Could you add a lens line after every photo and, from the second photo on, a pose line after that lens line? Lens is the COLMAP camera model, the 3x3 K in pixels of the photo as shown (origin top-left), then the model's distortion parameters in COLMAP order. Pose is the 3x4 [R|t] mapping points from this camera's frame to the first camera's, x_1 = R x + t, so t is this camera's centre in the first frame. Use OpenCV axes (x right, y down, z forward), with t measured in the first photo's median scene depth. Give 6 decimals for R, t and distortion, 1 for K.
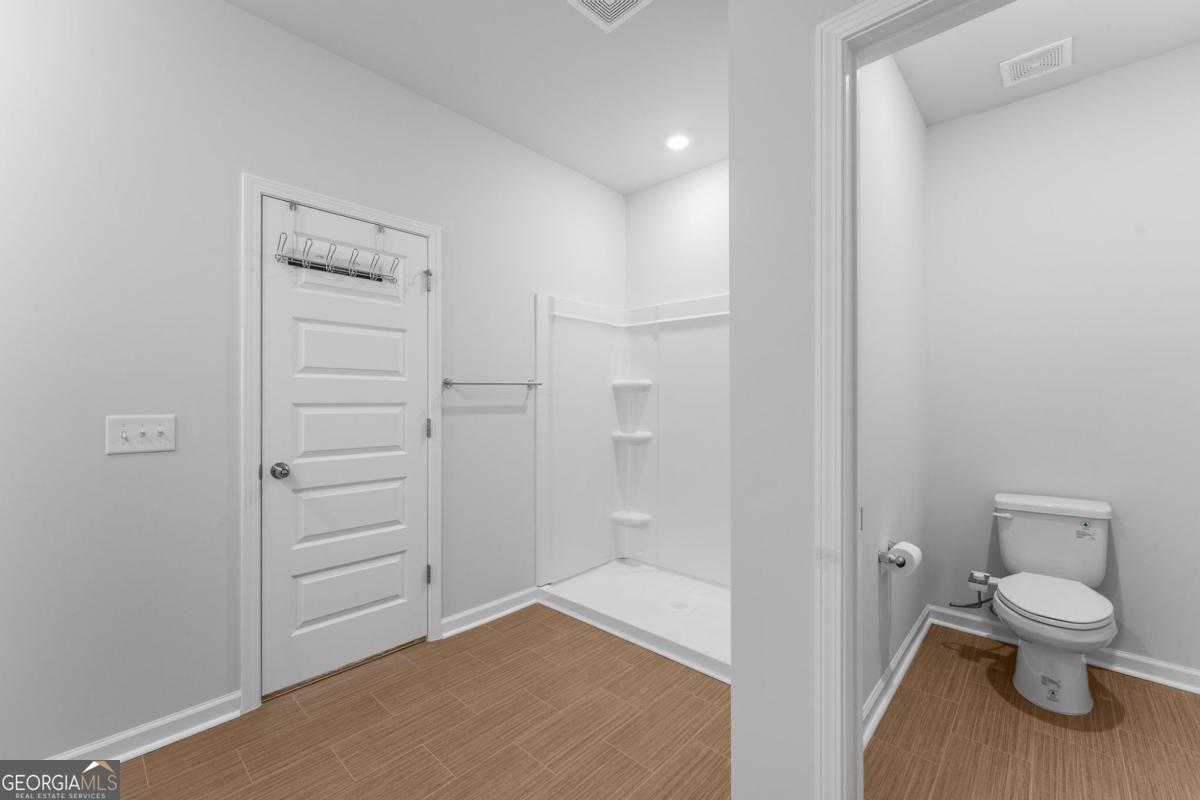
lens RADIAL K [[477.9, 0, 600.0], [0, 477.9, 400.0], [0, 0, 1]] dist [-0.001227, -0.000042]
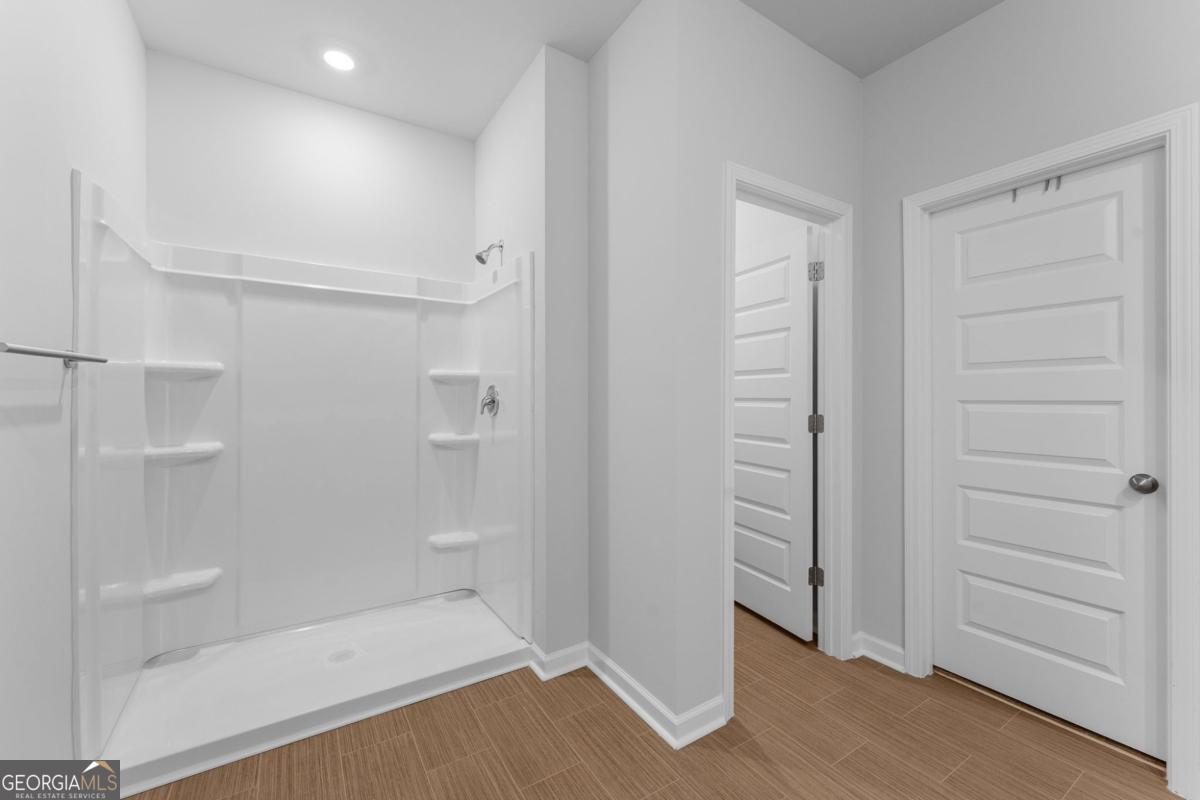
lens RADIAL K [[477.9, 0, 600.0], [0, 477.9, 400.0], [0, 0, 1]] dist [-0.001227, -0.000042]
pose [[0.269055, -0.006506, 0.963103, -0.392819], [-0.004613, 0.999957, 0.008043, 0.001061], [-0.963114, -0.006607, 0.269013, 0.320353]]
